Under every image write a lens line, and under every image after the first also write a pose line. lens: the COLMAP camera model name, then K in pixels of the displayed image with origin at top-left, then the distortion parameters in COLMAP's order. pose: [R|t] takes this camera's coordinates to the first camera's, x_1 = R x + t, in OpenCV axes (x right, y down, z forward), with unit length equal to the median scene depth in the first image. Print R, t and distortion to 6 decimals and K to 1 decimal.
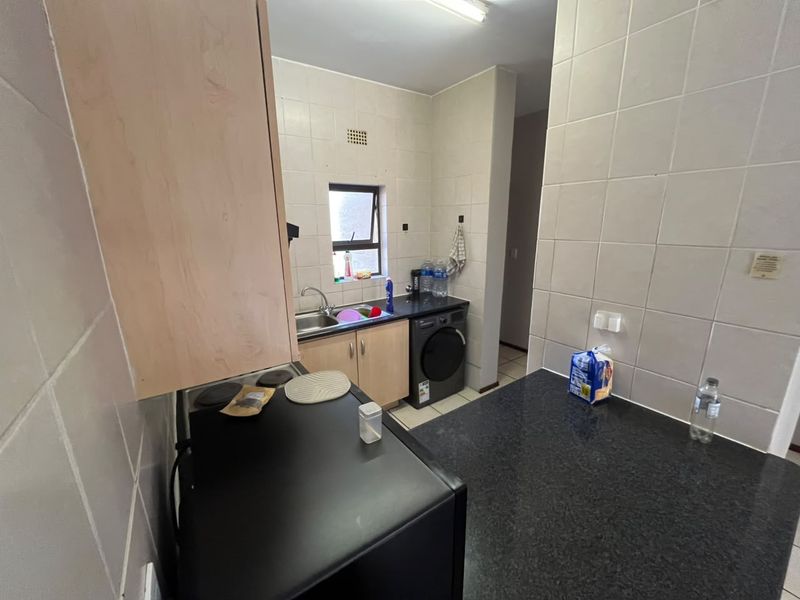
lens RADIAL K [[323.7, 0, 400.0], [0, 323.7, 300.0], [0, 0, 1]] dist [-0.002733, -0.000451]
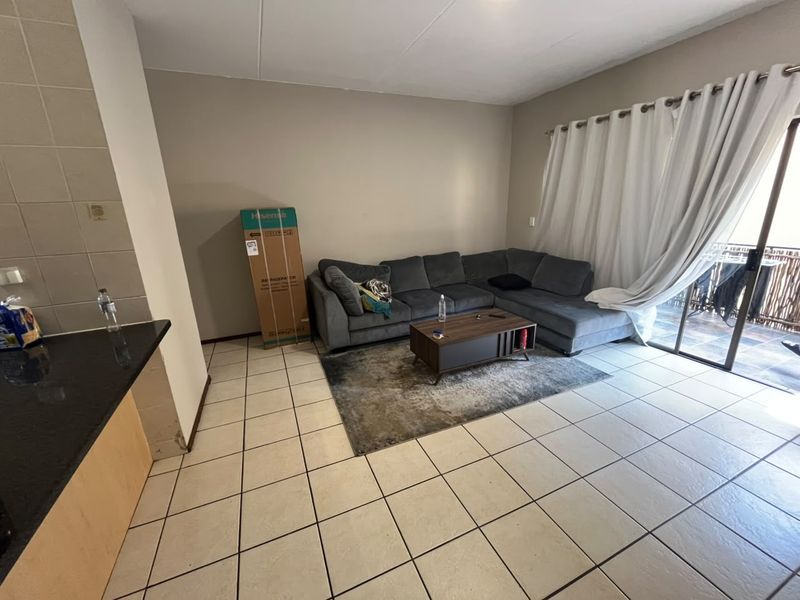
lens RADIAL K [[323.7, 0, 400.0], [0, 323.7, 300.0], [0, 0, 1]] dist [-0.002733, -0.000451]
pose [[0.198833, -0.277865, 0.939817, -0.157194], [0.255117, 0.940578, 0.224116, 0.245044], [-0.946246, 0.195201, 0.257906, -0.565810]]
